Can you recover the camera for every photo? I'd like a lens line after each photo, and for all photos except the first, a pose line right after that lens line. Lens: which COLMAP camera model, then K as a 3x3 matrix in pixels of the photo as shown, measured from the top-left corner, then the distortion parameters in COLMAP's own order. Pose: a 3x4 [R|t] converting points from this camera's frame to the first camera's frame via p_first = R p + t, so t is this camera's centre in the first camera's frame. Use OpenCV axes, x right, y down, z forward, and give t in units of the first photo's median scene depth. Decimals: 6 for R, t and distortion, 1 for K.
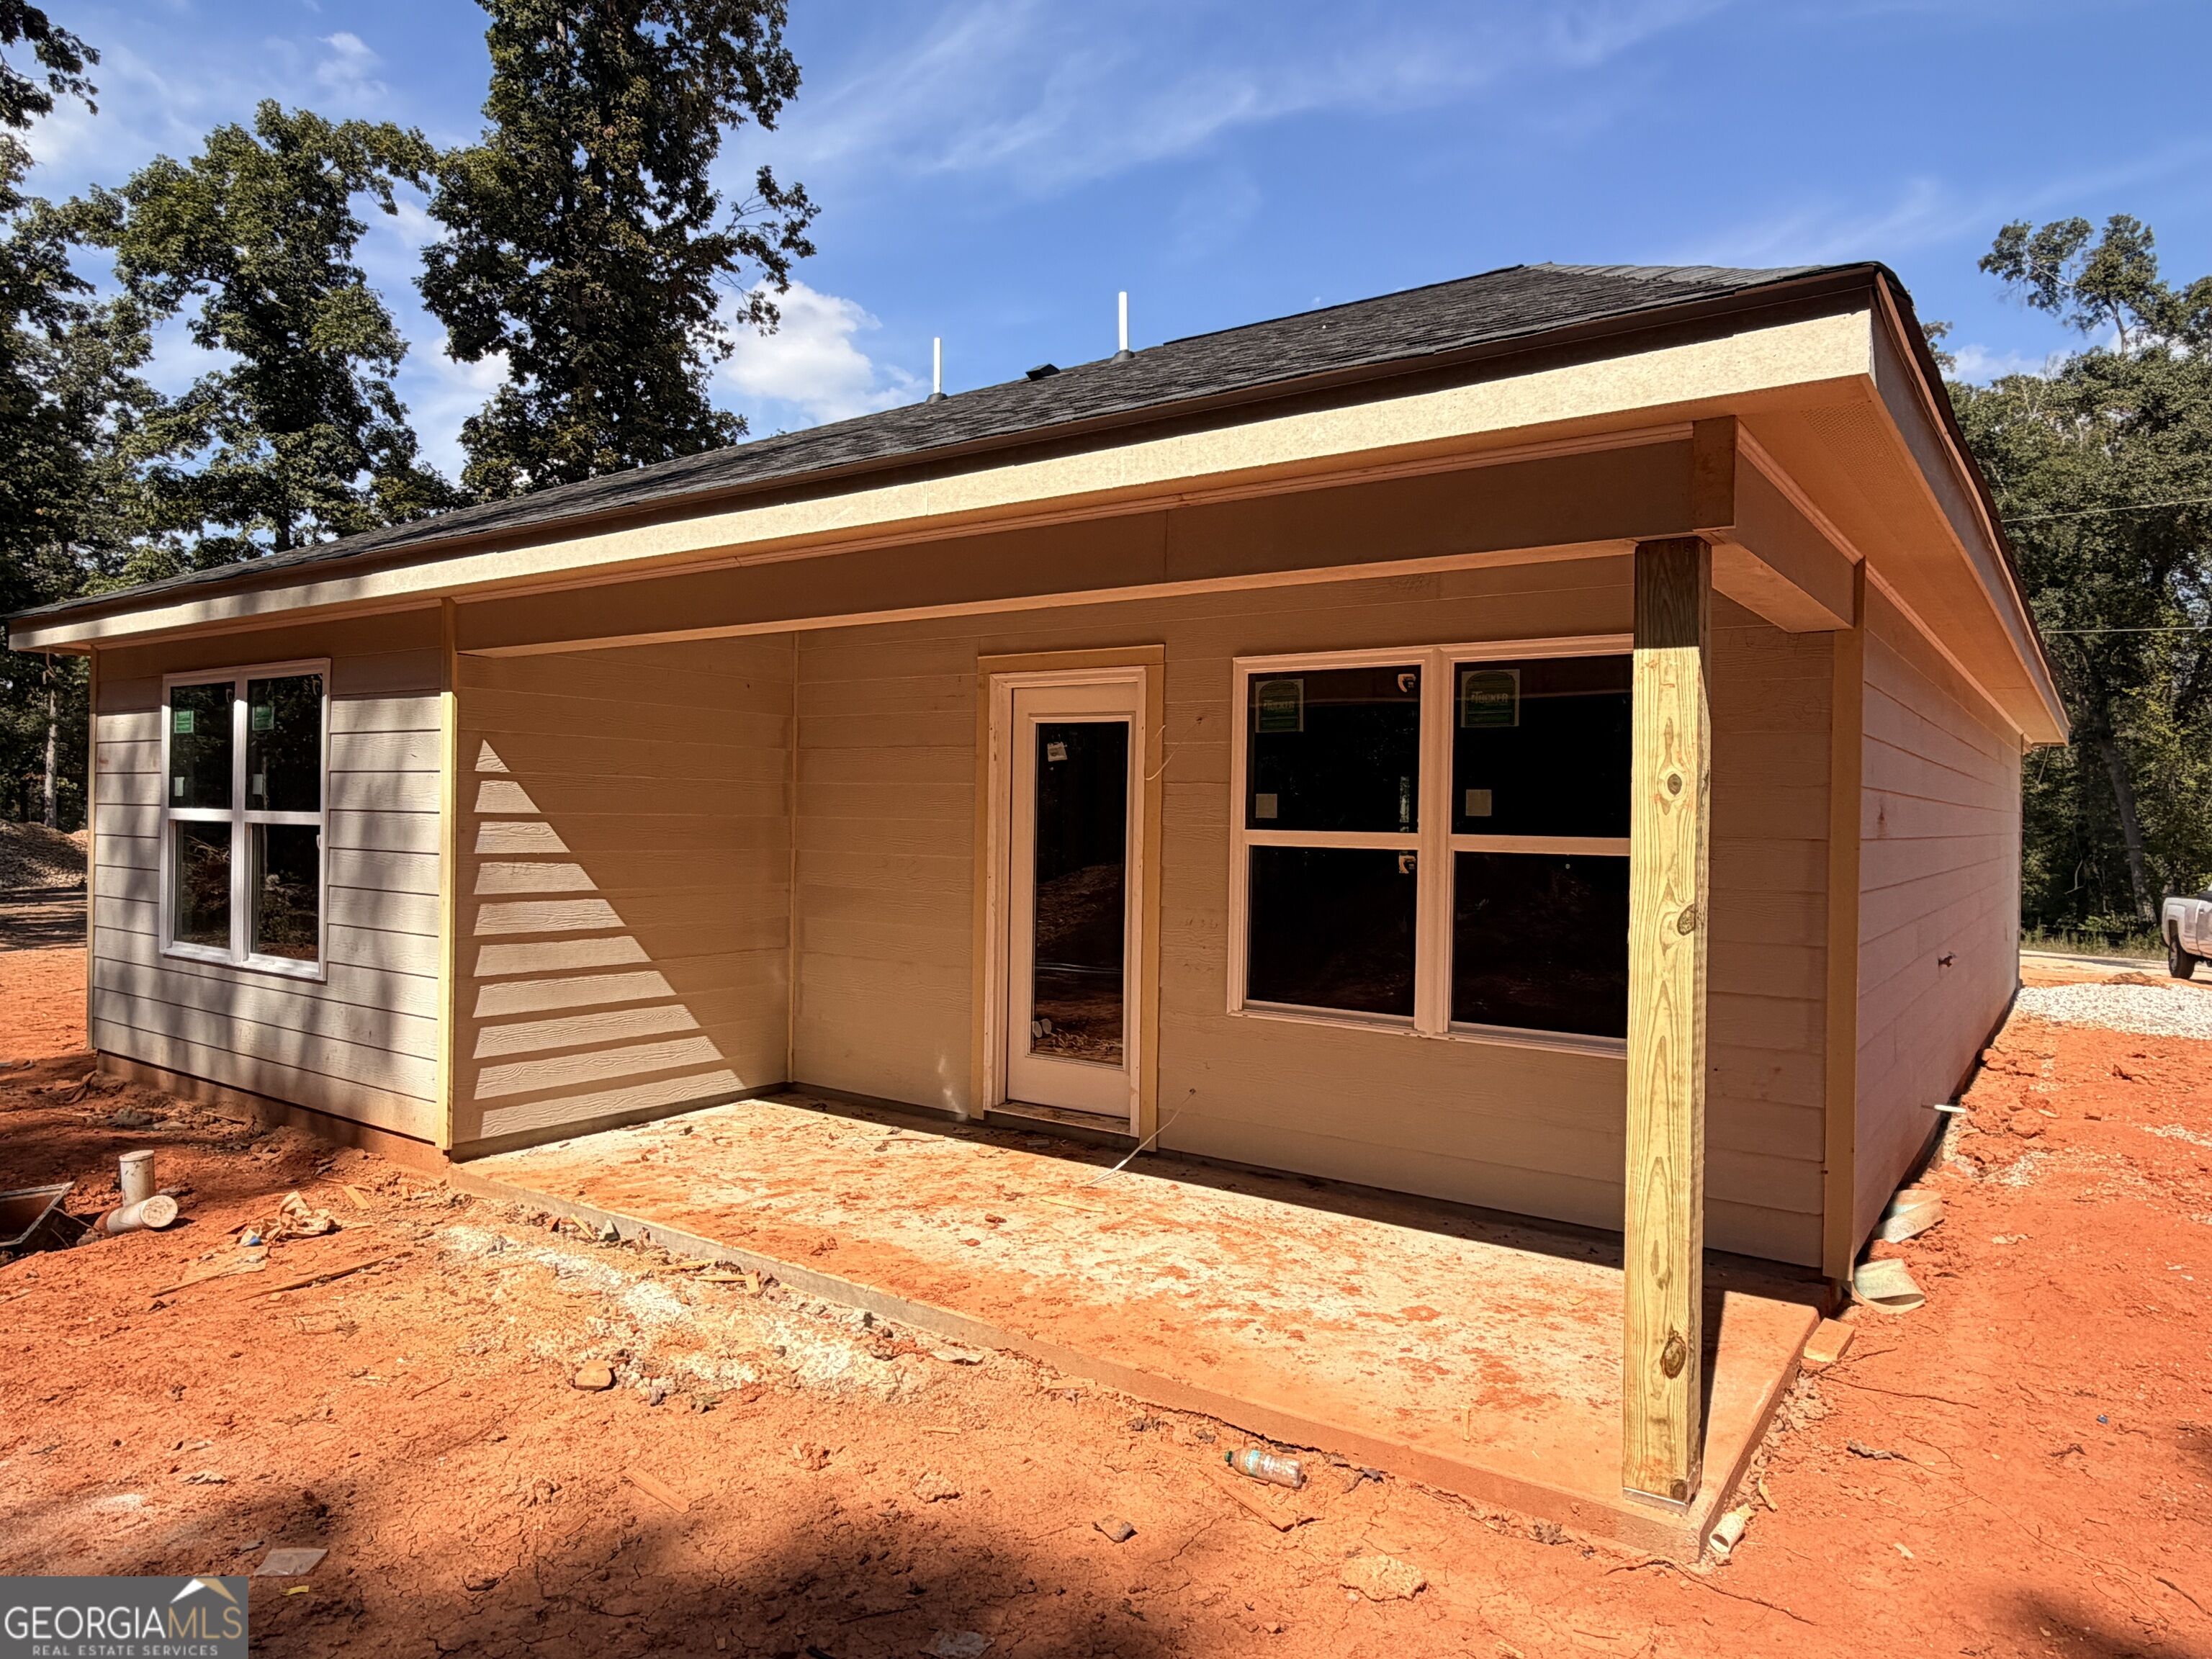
lens RADIAL K [[1404.0, 0, 1113.4], [0, 1404.0, 828.7], [0, 0, 1]] dist [-0.016441, 0.010533]
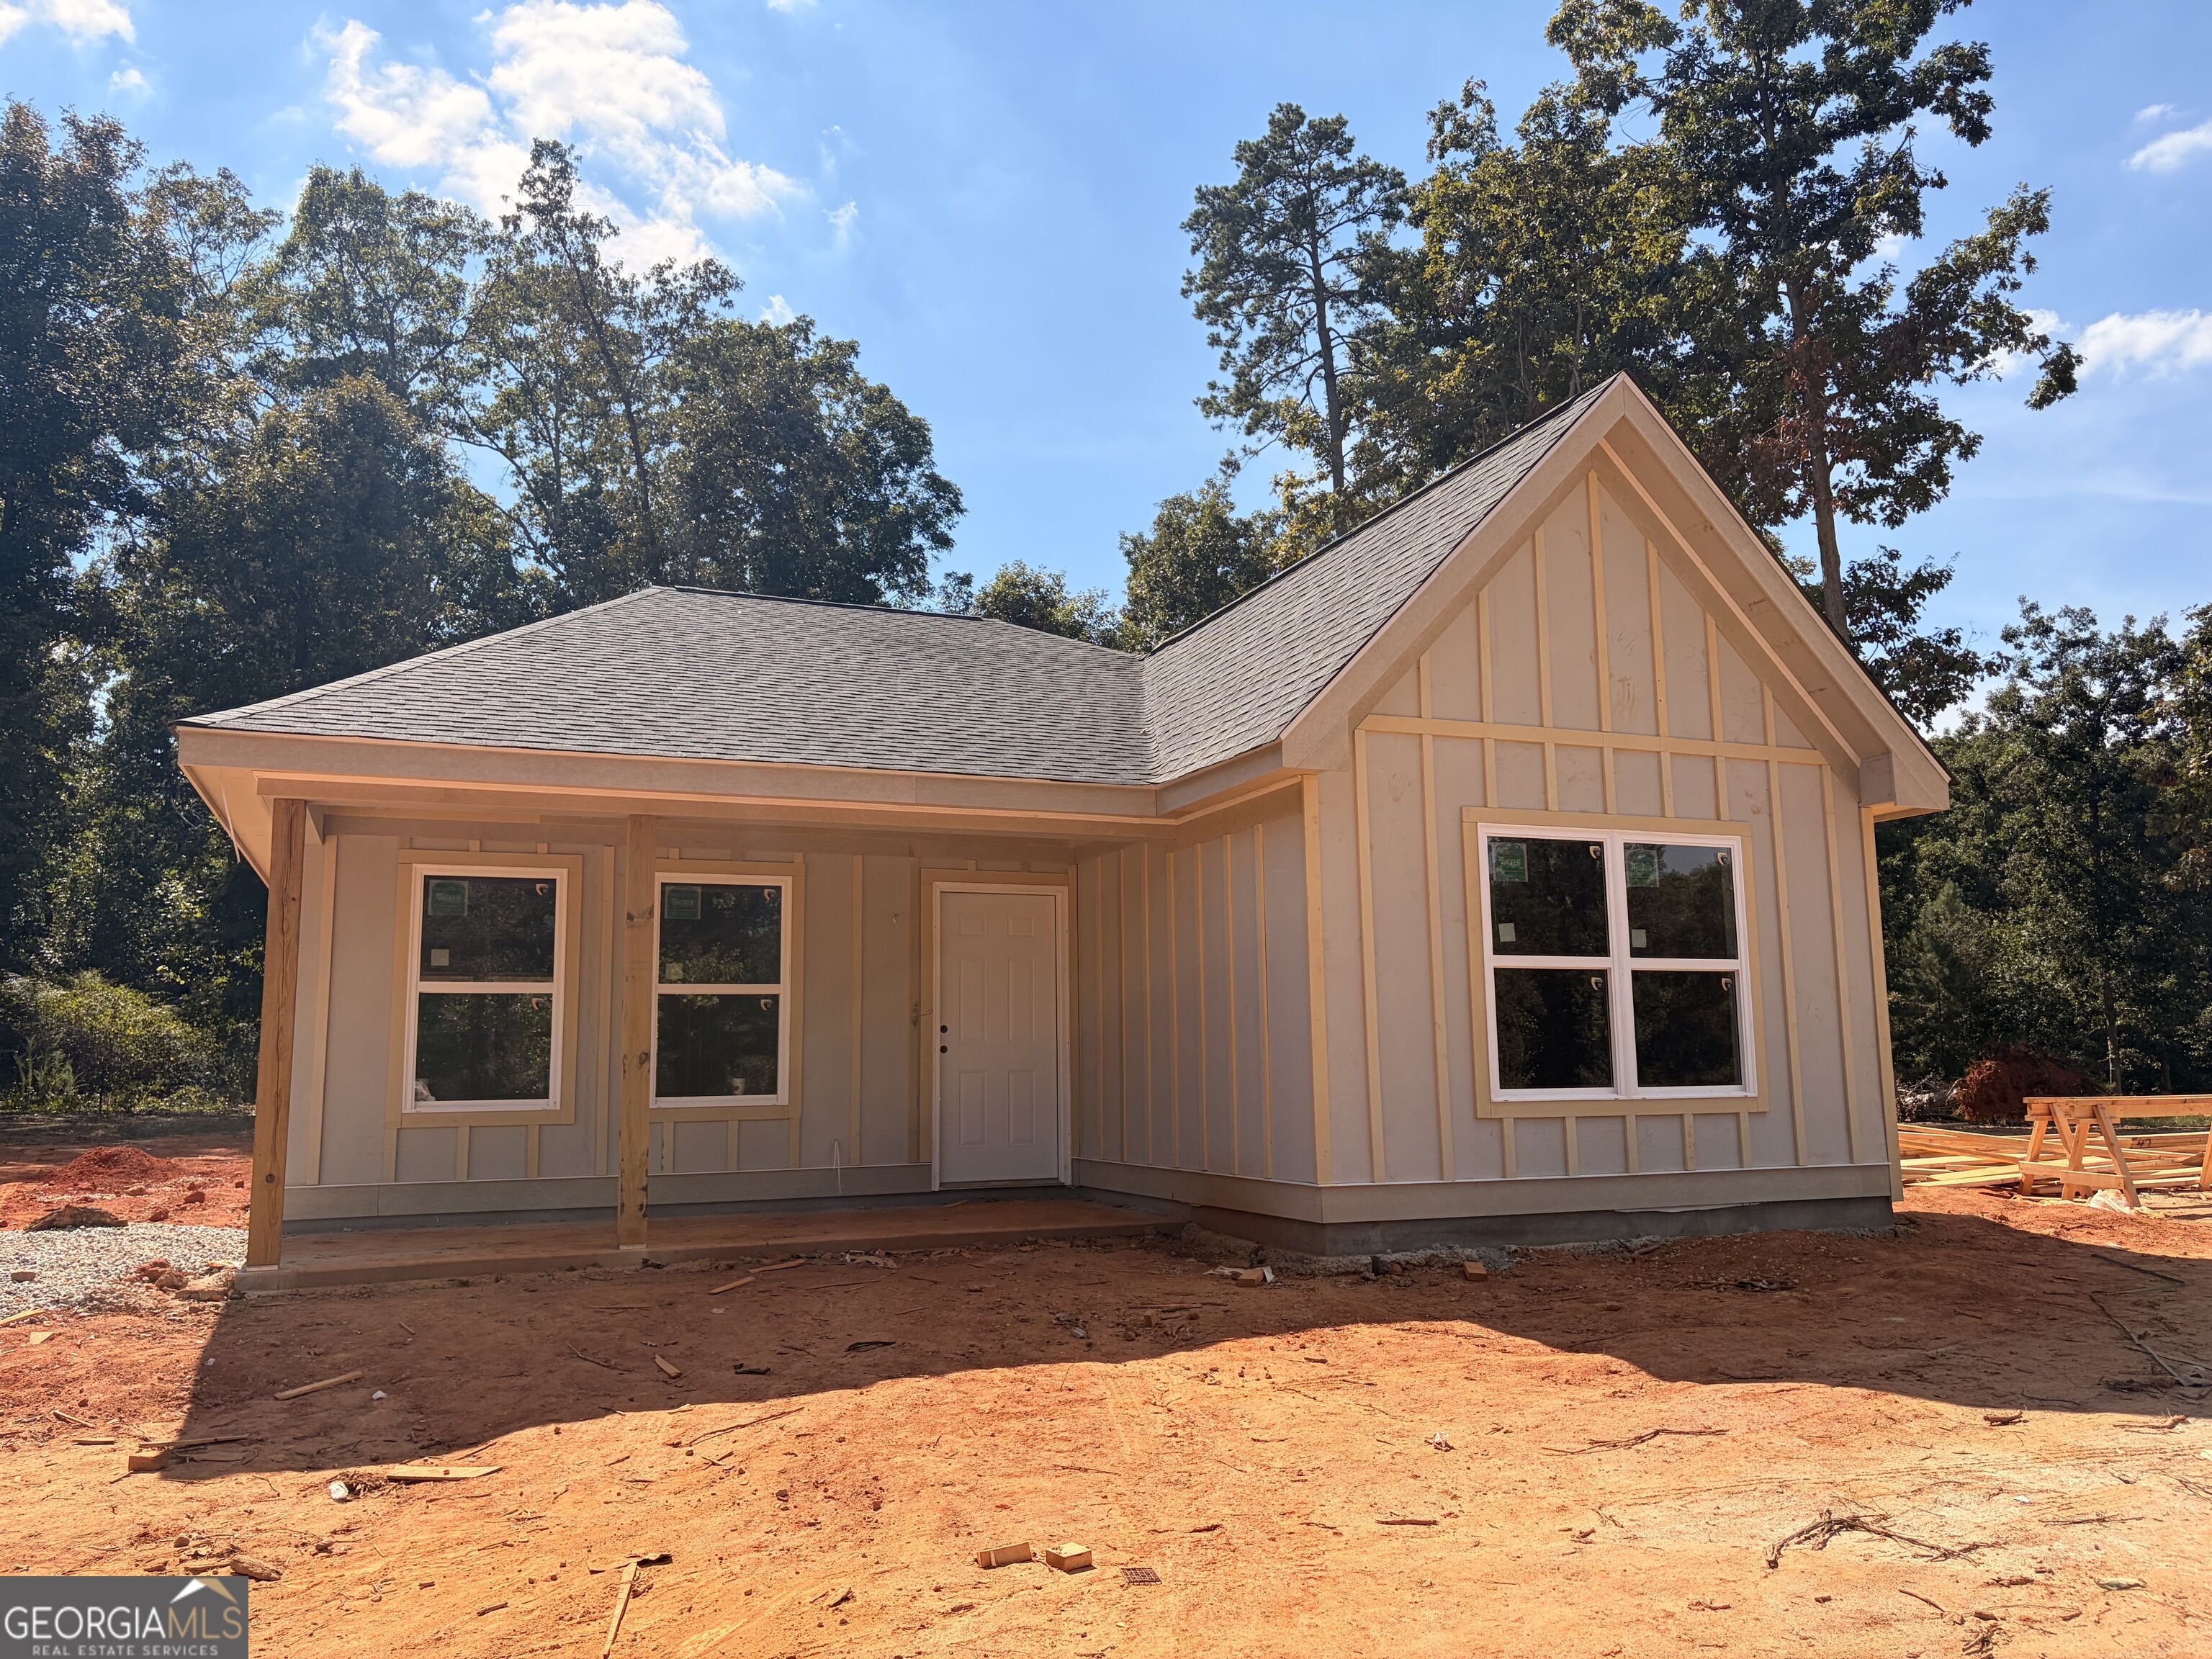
lens RADIAL K [[1670.0, 0, 1103.2], [0, 1670.0, 845.7], [0, 0, 1]] dist [0.029265, -0.037816]
pose [[0.536794, 0.100887, 0.837660, -1.278677], [0.033587, 0.989483, -0.140696, 0.096731], [-0.843044, 0.103660, 0.527760, 0.436921]]
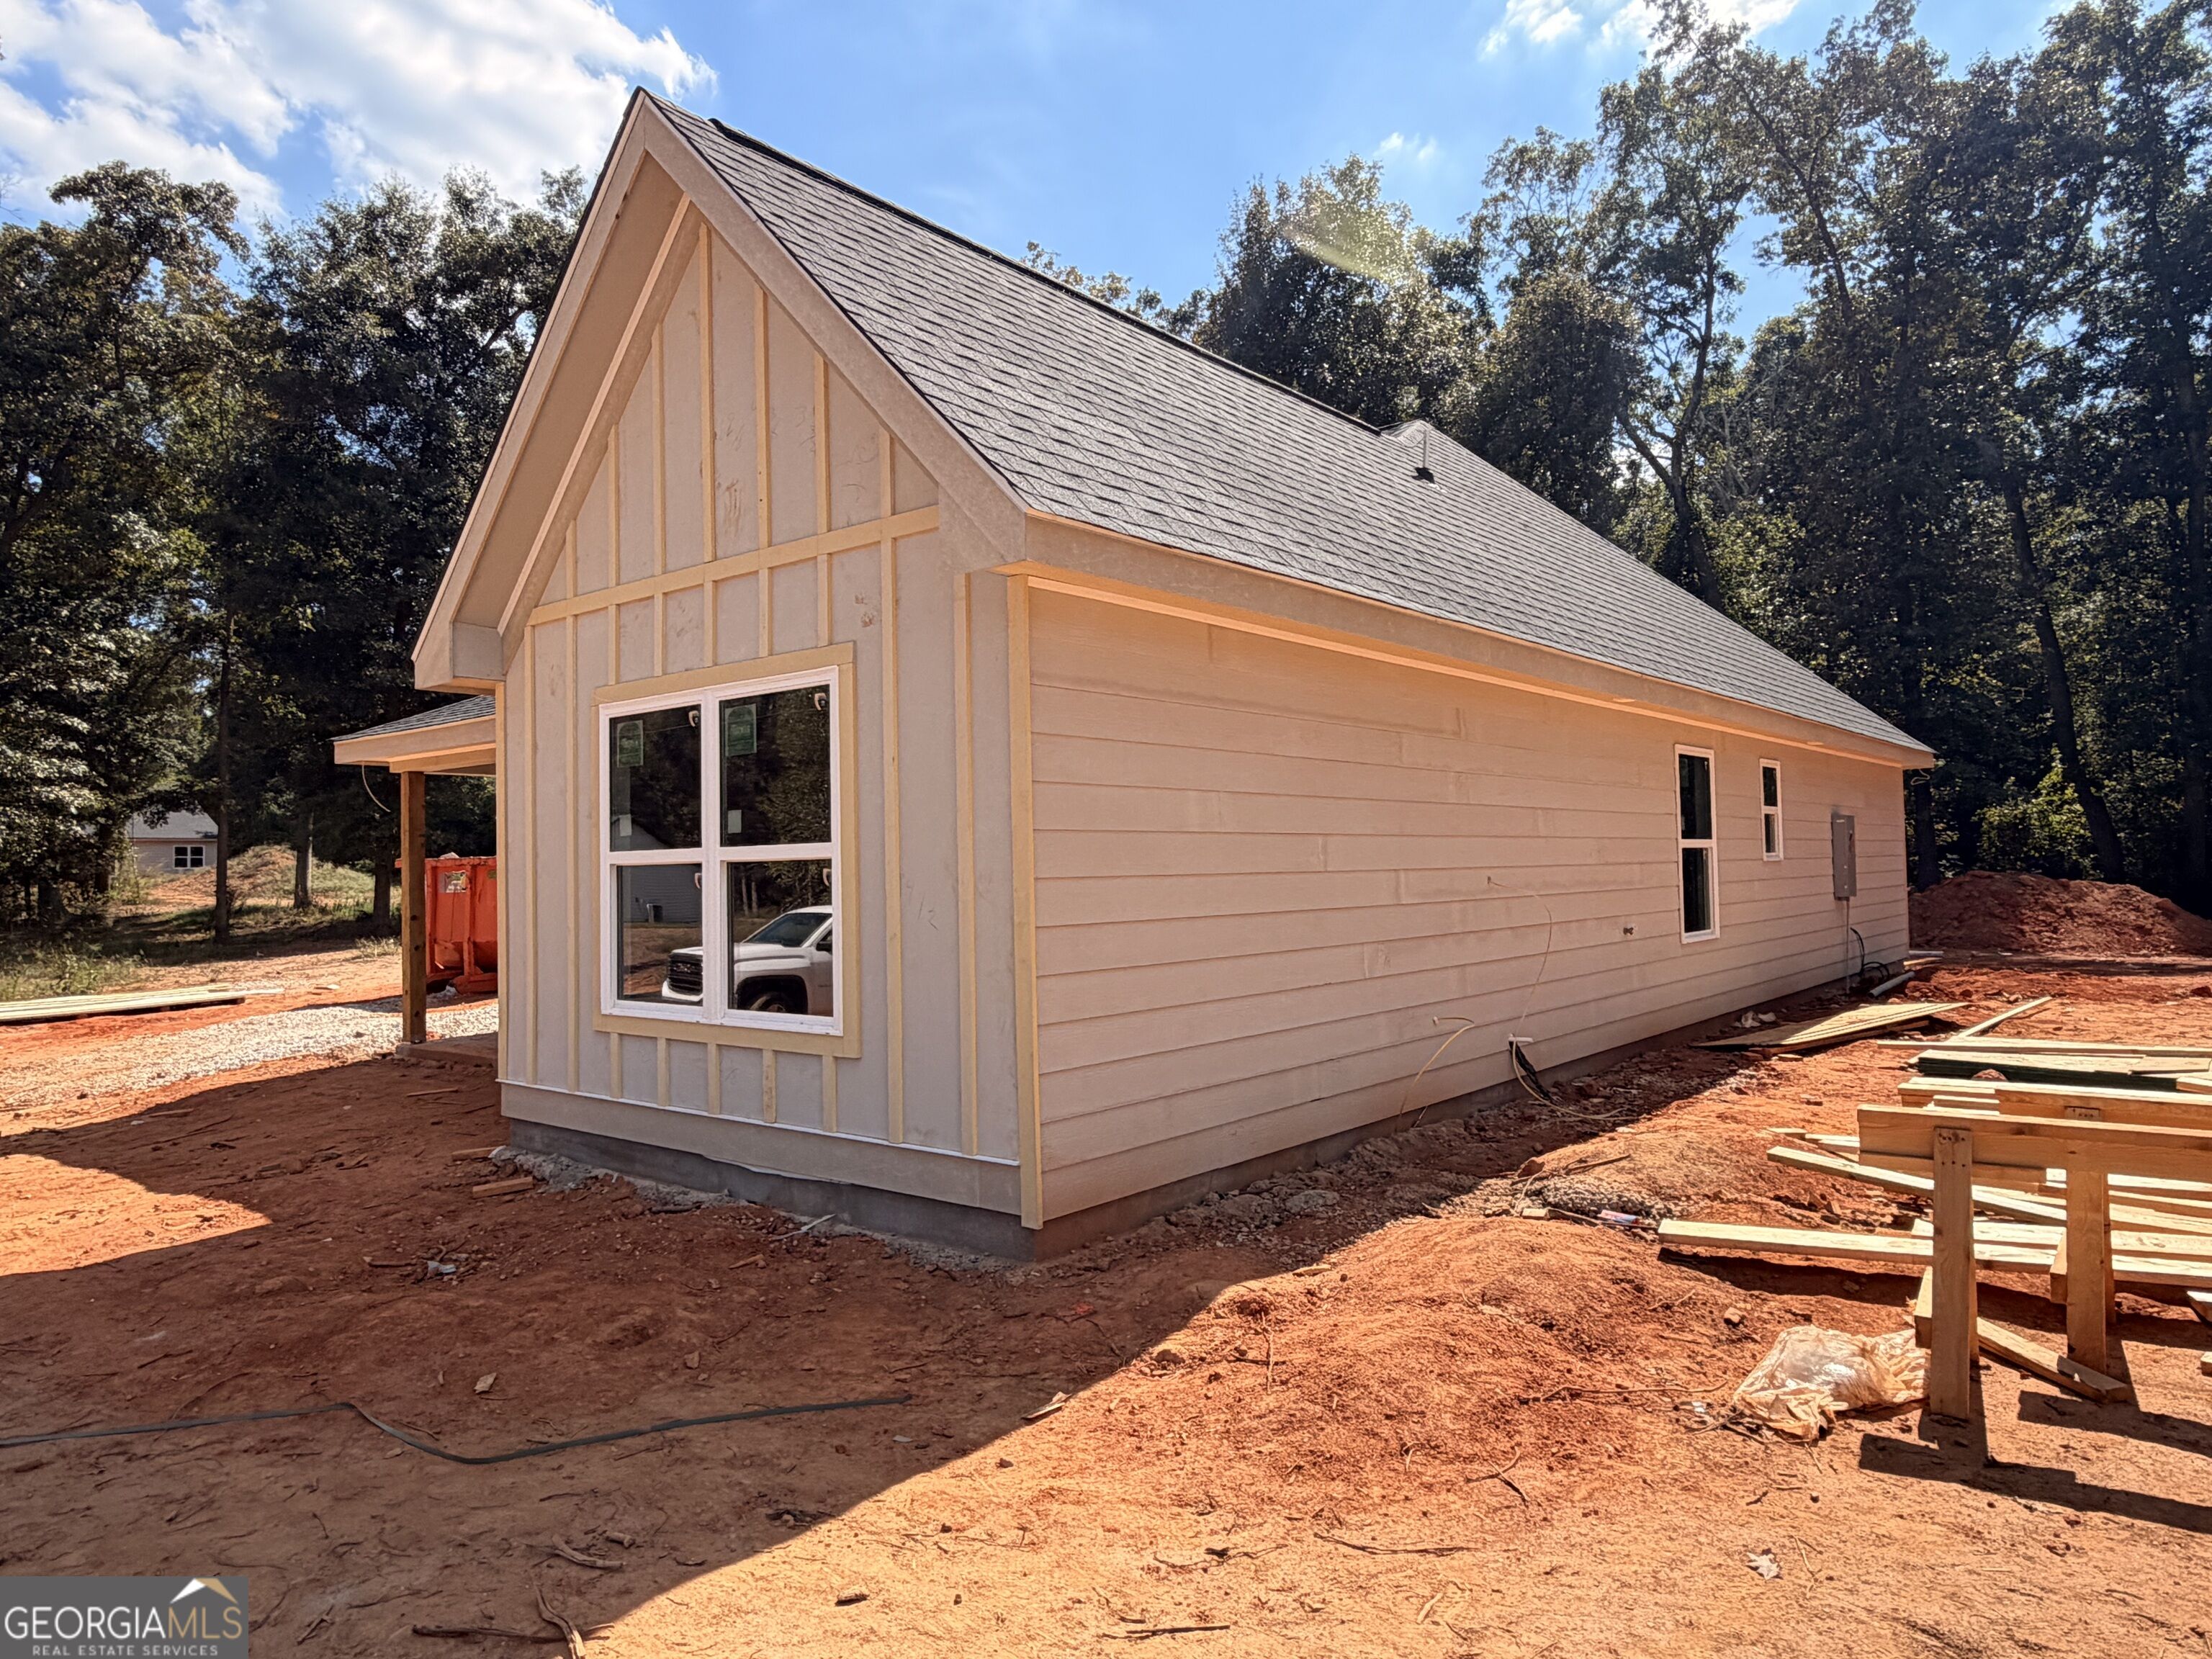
lens RADIAL K [[1404.0, 0, 1103.7], [0, 1404.0, 829.0], [0, 0, 1]] dist [-0.016441, 0.010533]
pose [[0.995869, -0.032090, -0.084945, 0.547167], [0.028559, 0.998690, -0.042463, 0.039378], [0.086196, 0.039862, 0.995480, -0.111374]]
